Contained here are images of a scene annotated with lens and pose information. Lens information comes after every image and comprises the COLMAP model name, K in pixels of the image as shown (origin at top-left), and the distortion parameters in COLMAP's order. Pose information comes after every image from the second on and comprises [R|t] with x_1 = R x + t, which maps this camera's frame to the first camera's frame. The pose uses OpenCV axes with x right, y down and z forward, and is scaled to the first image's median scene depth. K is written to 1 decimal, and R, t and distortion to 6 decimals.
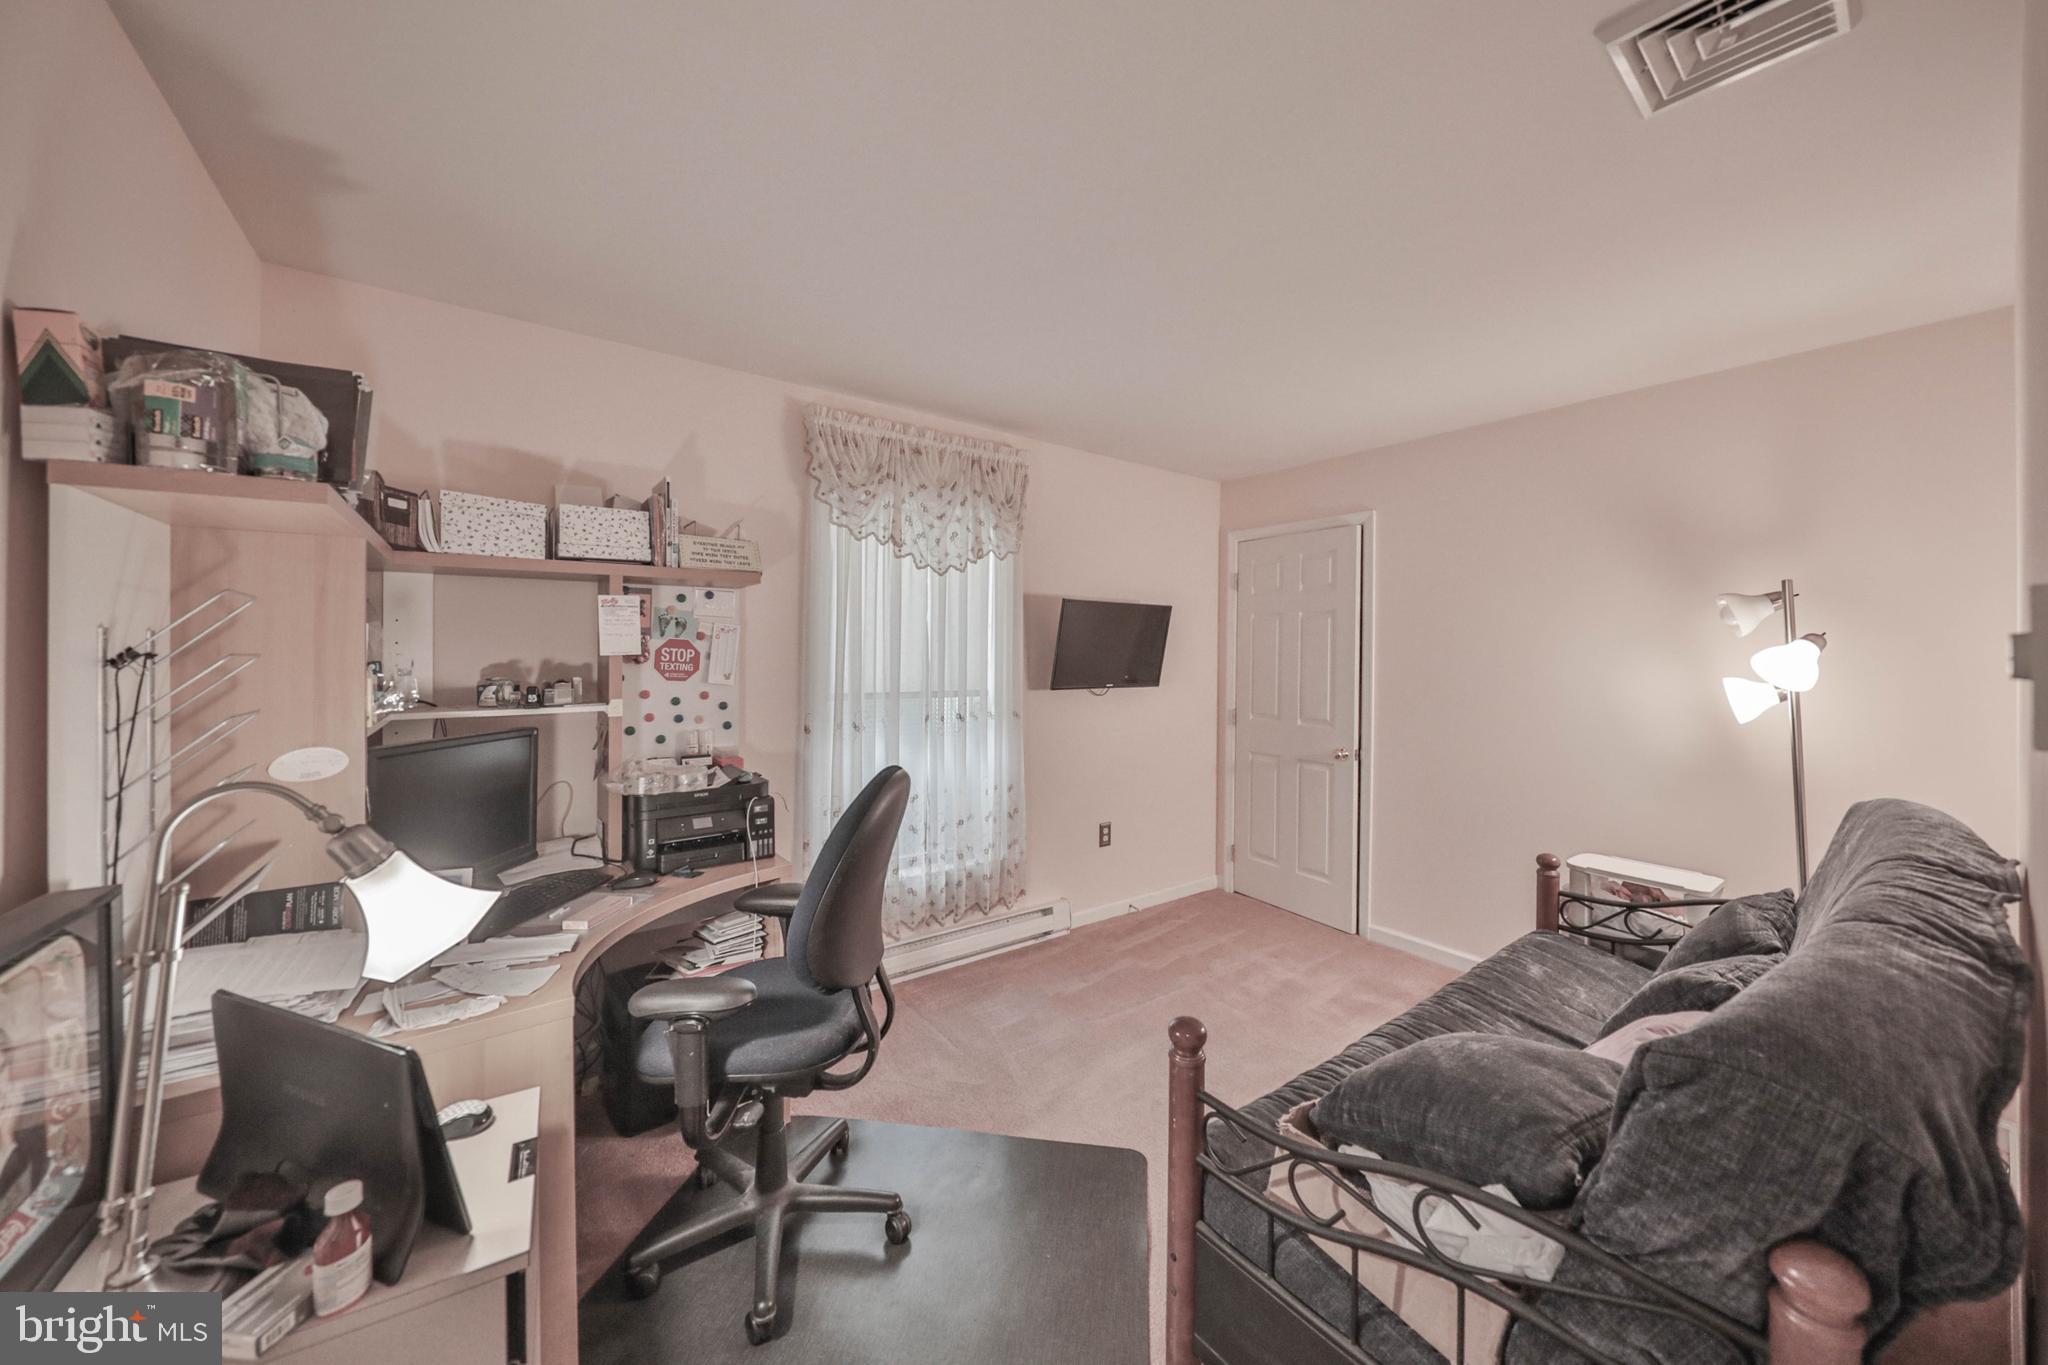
lens RADIAL K [[736.7, 0, 1023.5], [0, 736.7, 634.6], [0, 0, 1]] dist [-0.000391, -0.003590]
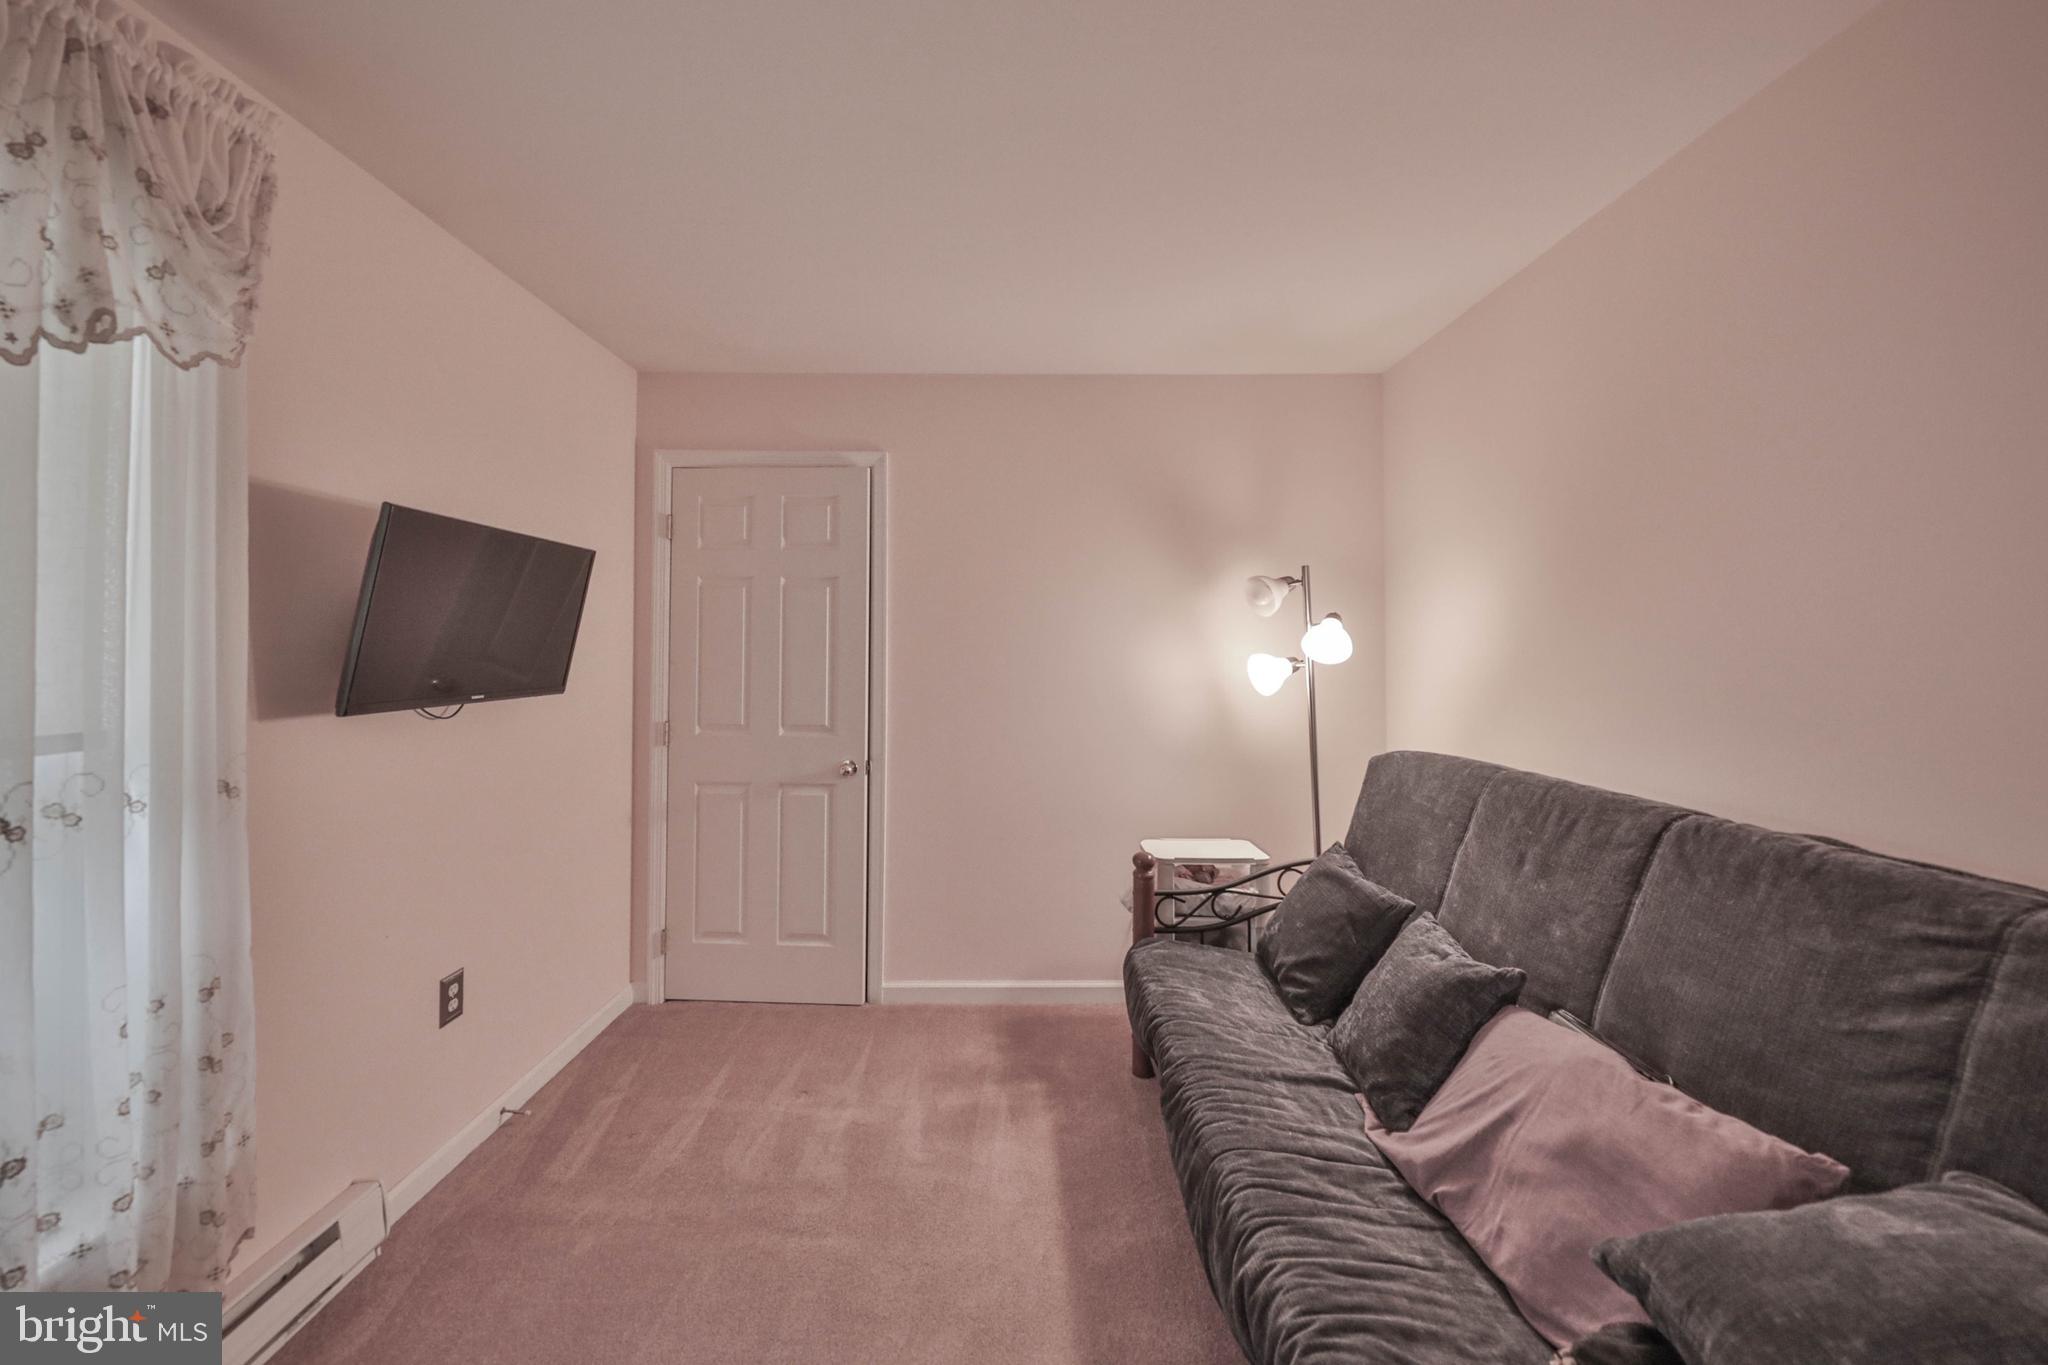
lens RADIAL K [[736.7, 0, 1023.5], [0, 736.7, 634.6], [0, 0, 1]] dist [-0.000391, -0.003590]
pose [[0.572894, 0.006155, 0.819607, -0.085749], [-0.014043, 0.999899, 0.002307, 0.022450], [-0.819509, -0.012831, 0.572922, 0.453129]]
